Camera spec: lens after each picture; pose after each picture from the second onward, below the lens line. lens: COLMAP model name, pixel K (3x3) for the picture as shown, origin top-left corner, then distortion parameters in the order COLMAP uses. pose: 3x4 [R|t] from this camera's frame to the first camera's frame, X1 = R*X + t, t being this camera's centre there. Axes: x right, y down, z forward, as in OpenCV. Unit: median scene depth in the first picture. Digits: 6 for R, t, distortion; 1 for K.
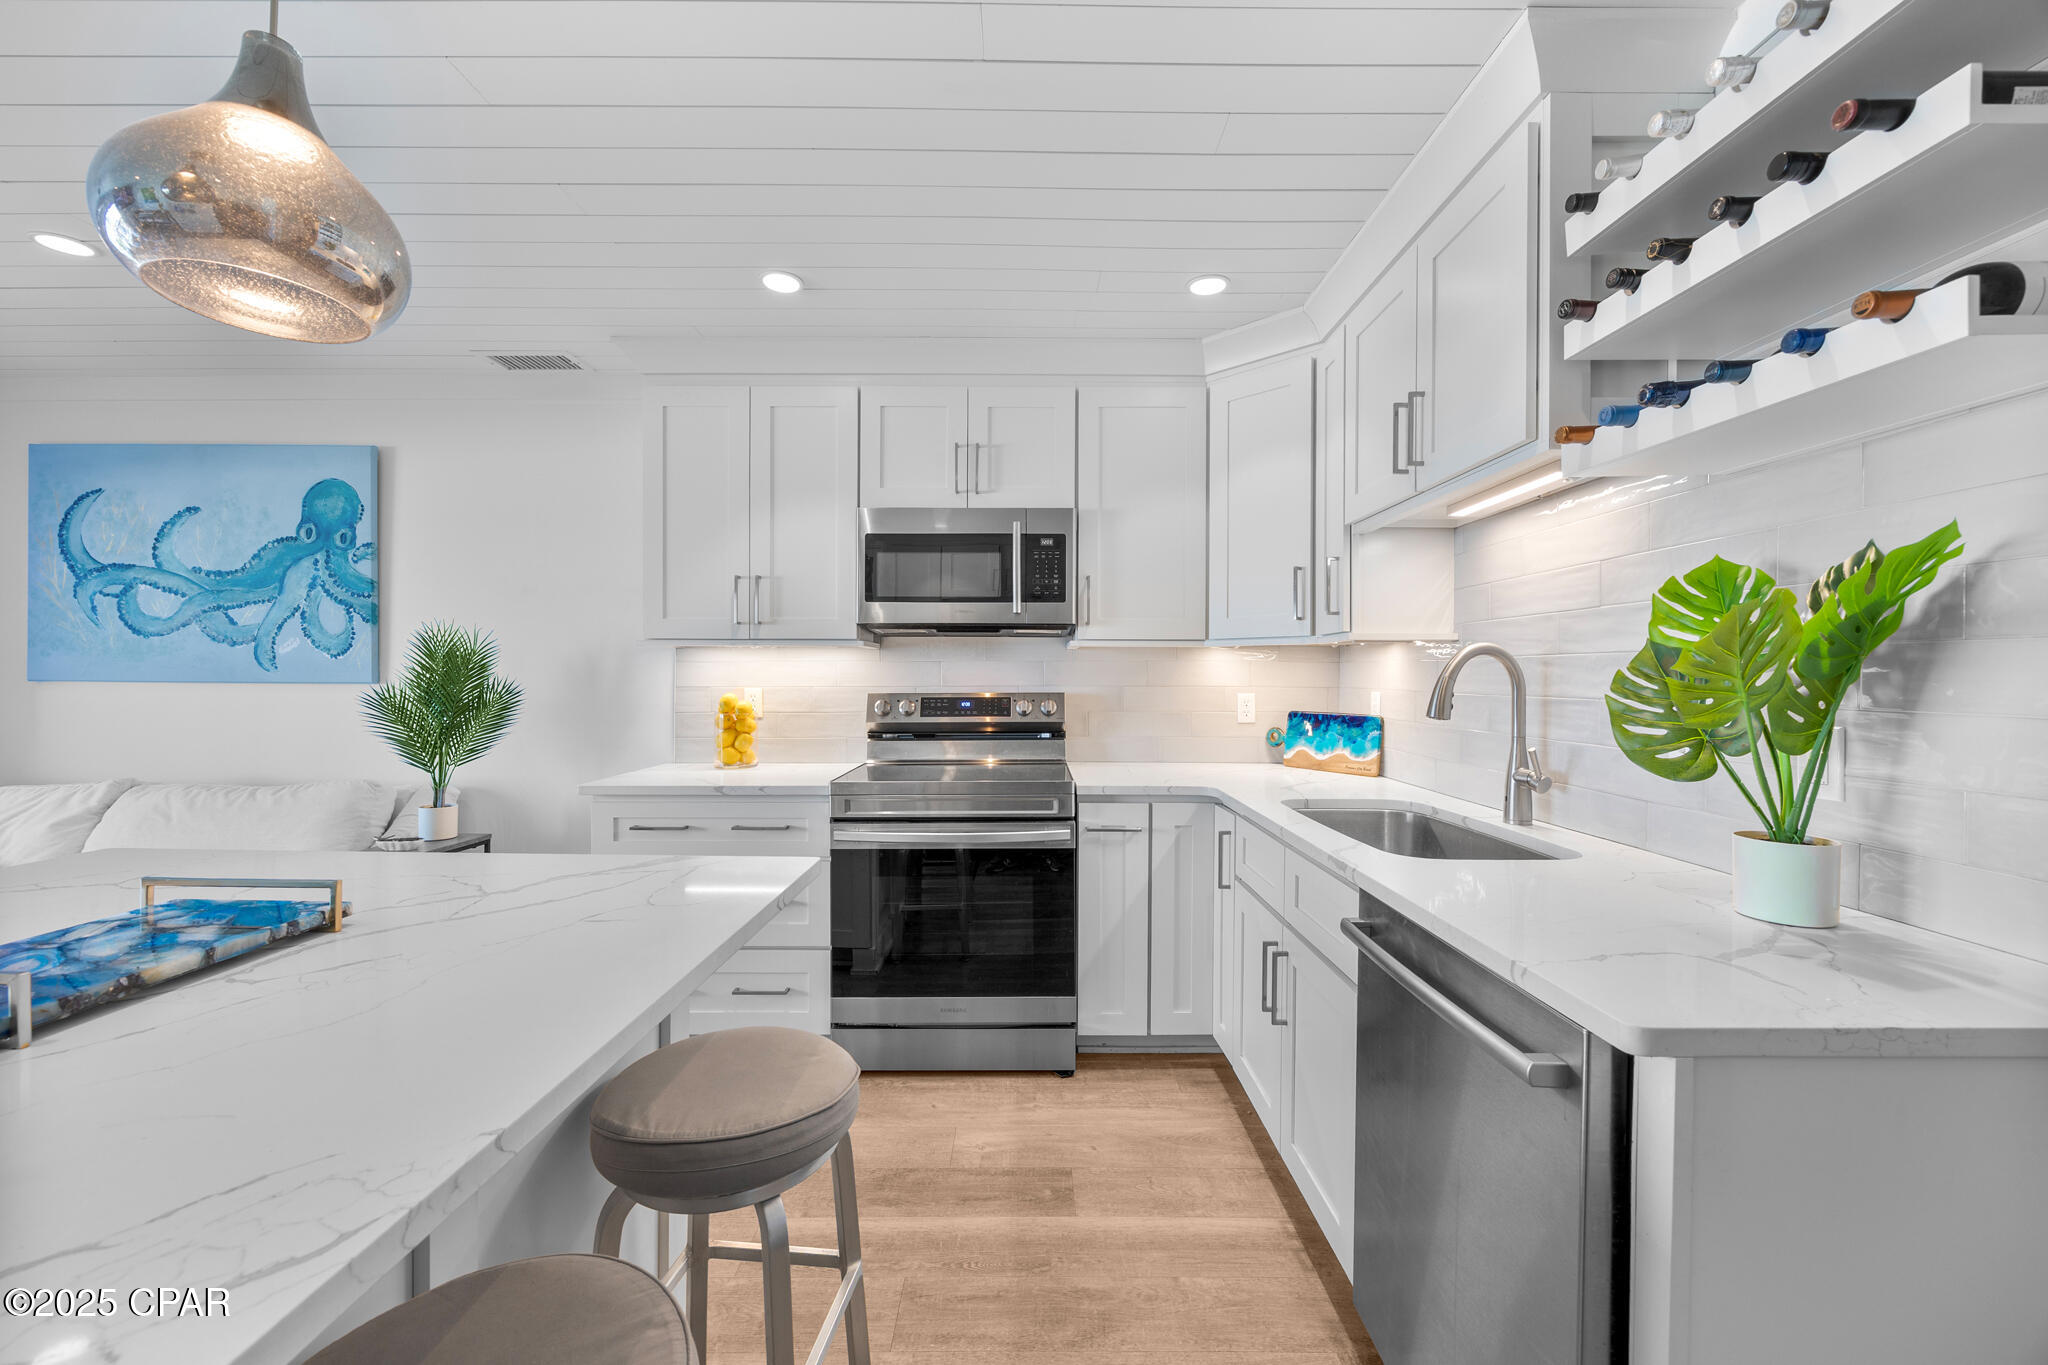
lens RADIAL K [[795.5, 0, 1019.9], [0, 795.5, 681.9], [0, 0, 1]] dist [-0.001089, -0.000144]
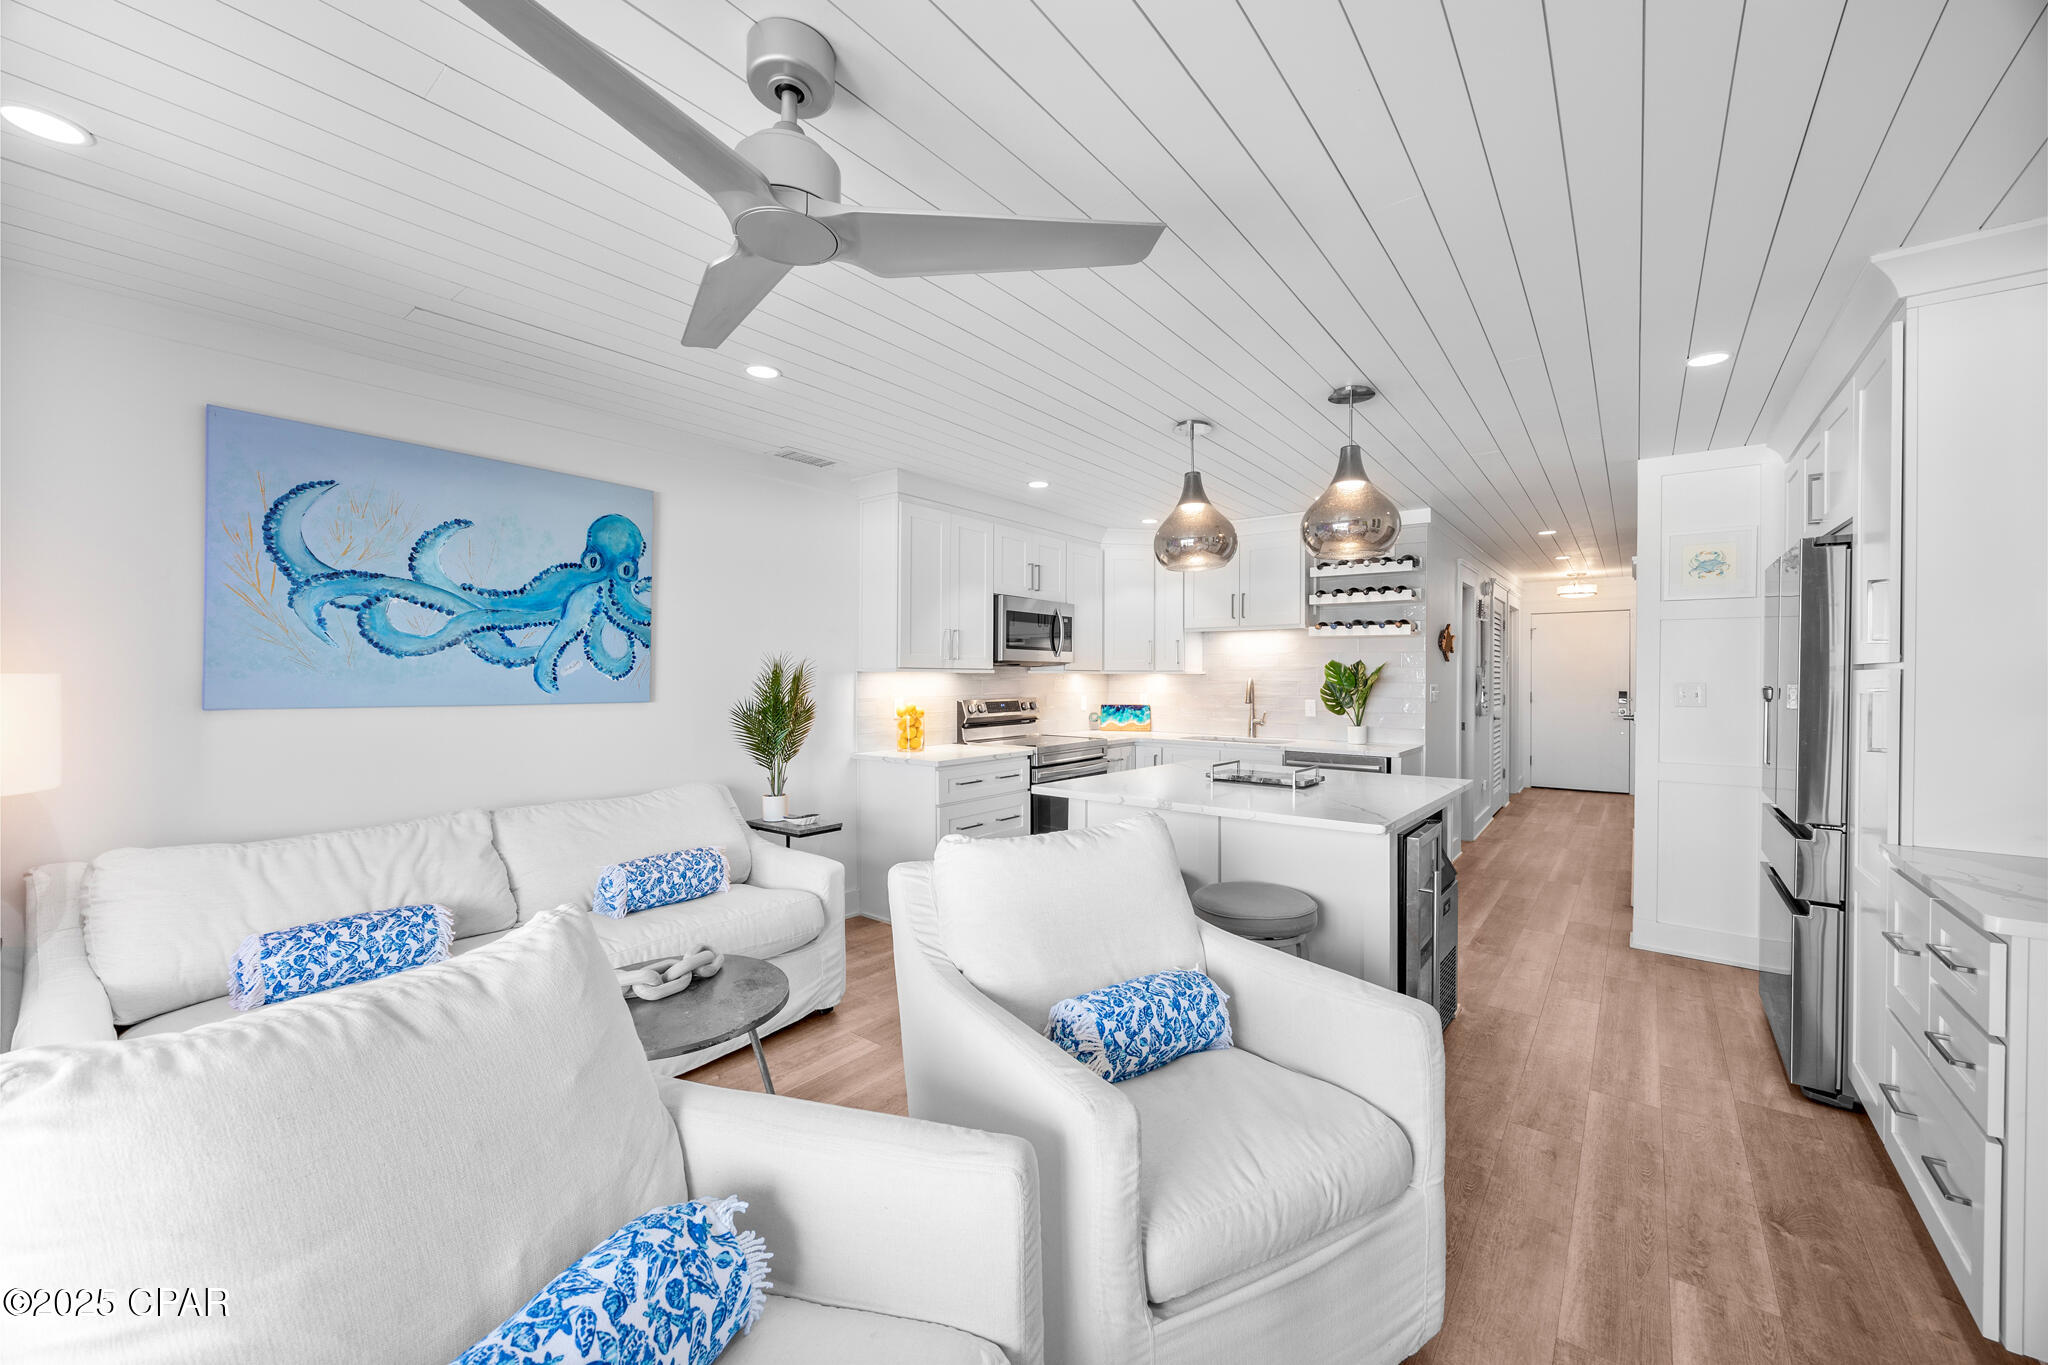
lens RADIAL K [[792.1, 0, 1024.0], [0, 792.1, 682.5], [0, 0, 1]] dist [0.001099, 0.000043]
pose [[0.617713, -0.006059, 0.786380, -1.372067], [0.004798, 0.999981, 0.003936, -0.027769], [-0.786389, 0.001342, 0.617730, -0.104663]]
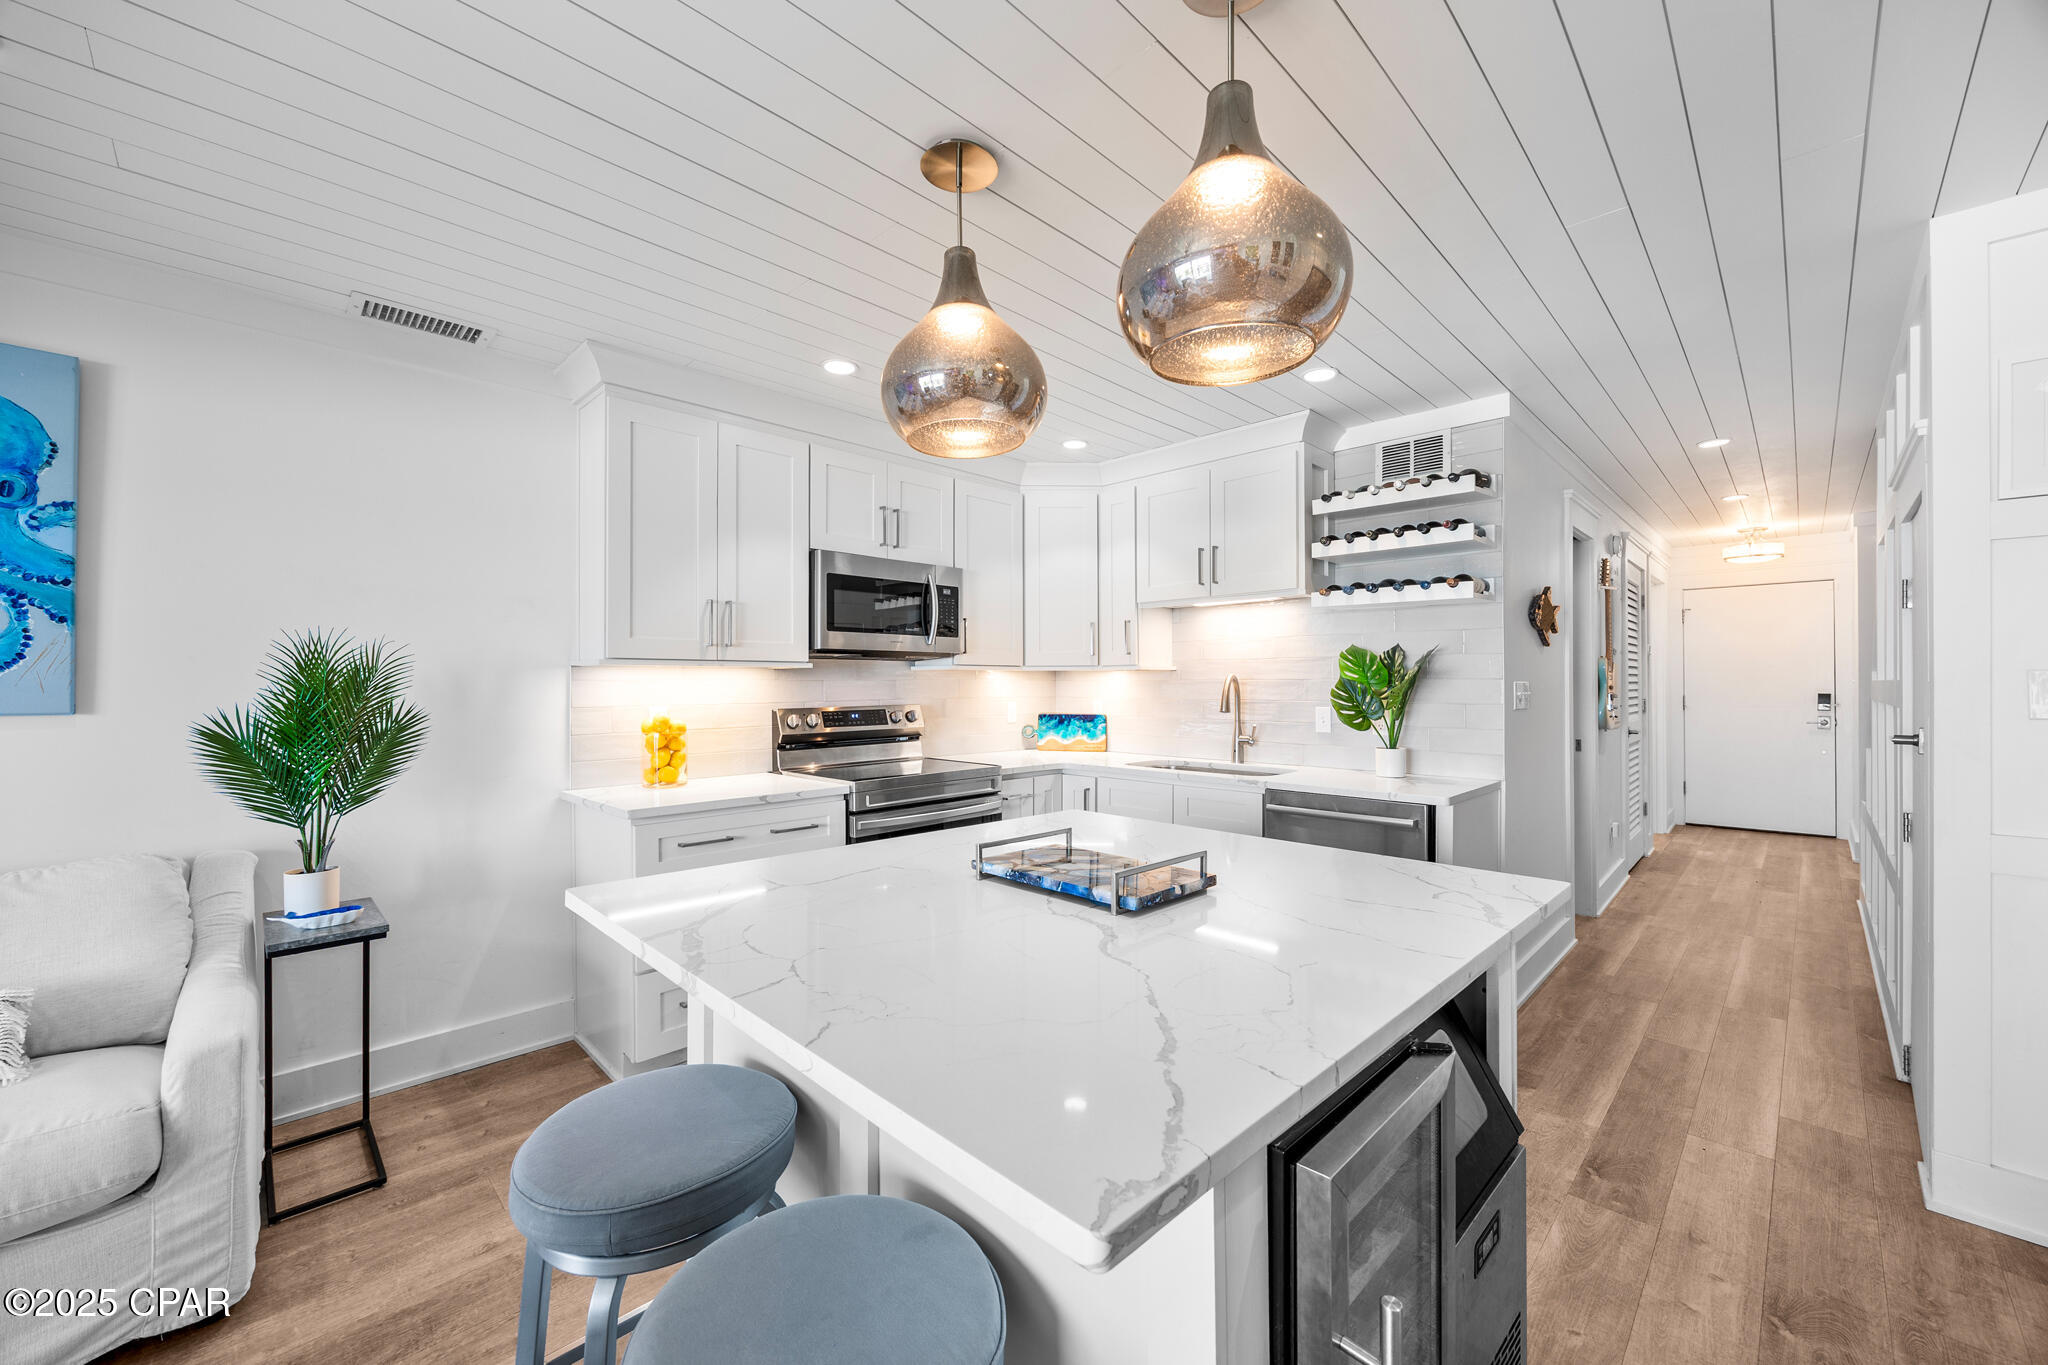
lens RADIAL K [[795.5, 0, 1019.9], [0, 795.5, 681.9], [0, 0, 1]] dist [-0.001089, -0.000144]
pose [[0.708166, -0.002551, 0.706042, -0.724454], [0.010240, 0.999925, -0.006659, -0.012387], [-0.705972, 0.011946, 0.708139, -0.026458]]
